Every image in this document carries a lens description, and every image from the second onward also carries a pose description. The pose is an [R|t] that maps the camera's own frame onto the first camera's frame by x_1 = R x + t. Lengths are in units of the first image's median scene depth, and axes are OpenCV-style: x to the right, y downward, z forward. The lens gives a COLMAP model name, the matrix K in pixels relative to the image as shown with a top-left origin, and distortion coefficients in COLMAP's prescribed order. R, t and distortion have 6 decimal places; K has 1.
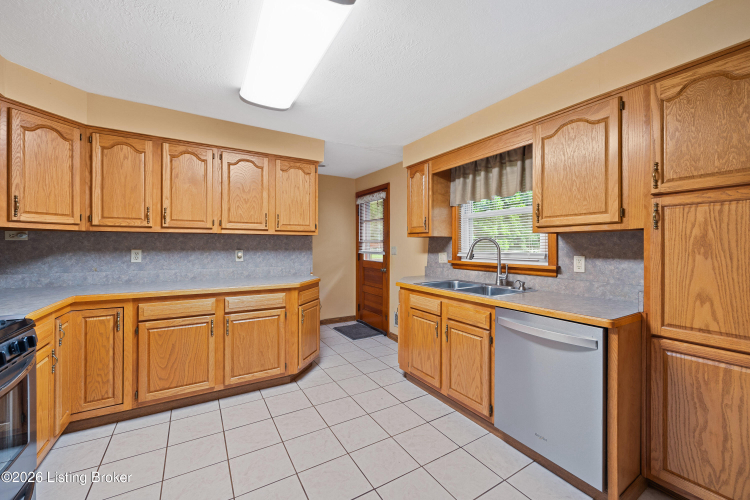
lens RADIAL K [[294.7, 0, 378.7], [0, 294.7, 245.9], [0, 0, 1]] dist [-0.002348, 0.000078]
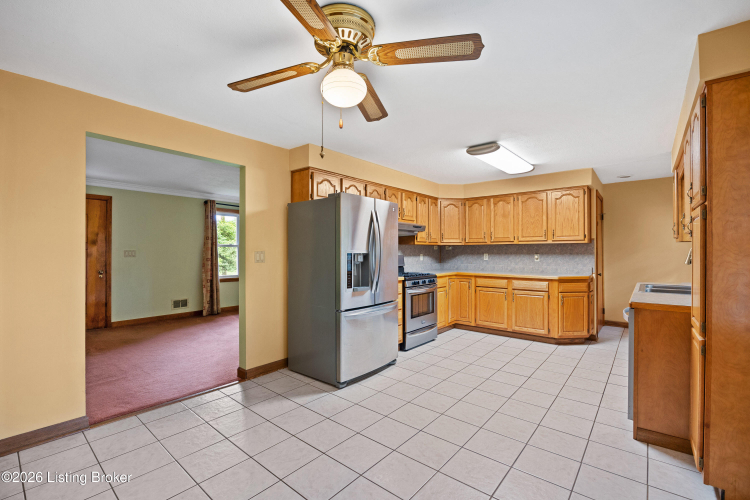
lens RADIAL K [[349.0, 0, 371.4], [0, 349.0, 252.6], [0, 0, 1]] dist [0.014513, -0.000384]
pose [[0.308251, 0.000193, -0.951305, 1.207000], [0.003810, 0.999992, 0.001437, 0.000692], [0.951298, -0.004067, 0.308247, -0.456236]]
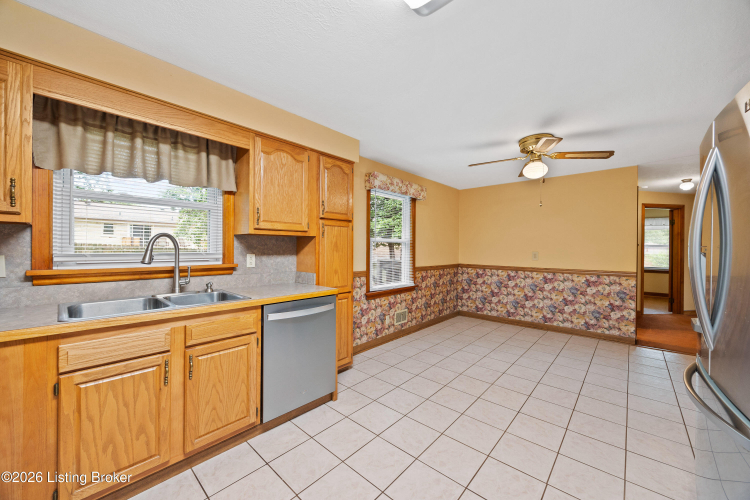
lens RADIAL K [[294.7, 0, 378.7], [0, 294.7, 248.8], [0, 0, 1]] dist [-0.002348, 0.000078]
pose [[-0.293992, -0.007142, 0.955781, -0.554024], [-0.012974, 0.999910, 0.003481, 0.001564], [-0.955720, -0.011377, -0.294058, 0.745307]]
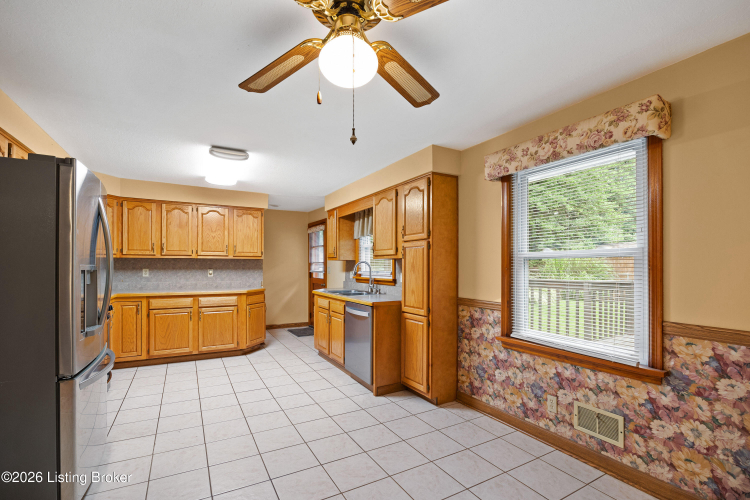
lens RADIAL K [[349.0, 0, 373.8], [0, 349.0, 266.4], [0, 0, 1]] dist [0.014513, -0.000384]
pose [[0.998490, 0.001480, -0.054909, 0.548593], [-0.001391, 0.999998, 0.001657, -0.005284], [0.054912, -0.001579, 0.998490, -0.881054]]
